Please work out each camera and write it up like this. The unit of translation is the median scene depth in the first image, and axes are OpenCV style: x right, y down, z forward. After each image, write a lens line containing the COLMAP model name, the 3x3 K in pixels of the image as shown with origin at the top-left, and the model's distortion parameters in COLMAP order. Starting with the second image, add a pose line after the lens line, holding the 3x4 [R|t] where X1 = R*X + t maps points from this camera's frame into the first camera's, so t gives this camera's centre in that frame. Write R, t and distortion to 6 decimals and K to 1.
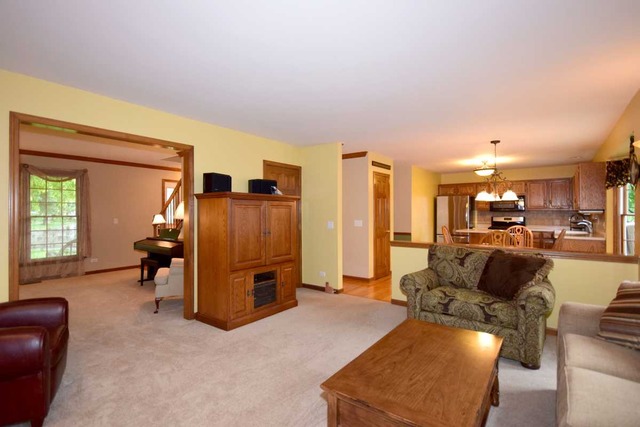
lens RADIAL K [[306.2, 0, 320.0], [0, 306.2, 213.5], [0, 0, 1]] dist [-0.001821, -0.000326]
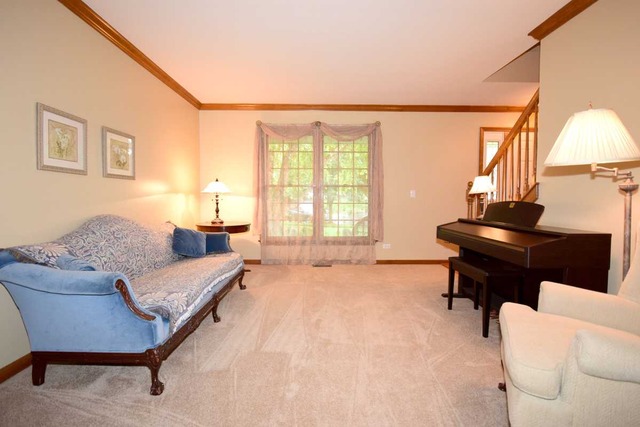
lens RADIAL K [[306.2, 0, 320.0], [0, 306.2, 213.5], [0, 0, 1]] dist [-0.001821, -0.000326]
pose [[0.617095, 0.041242, -0.785807, -0.270774], [-0.008677, 0.998921, 0.045614, 0.043446], [0.786840, -0.021329, 0.616788, 0.439274]]
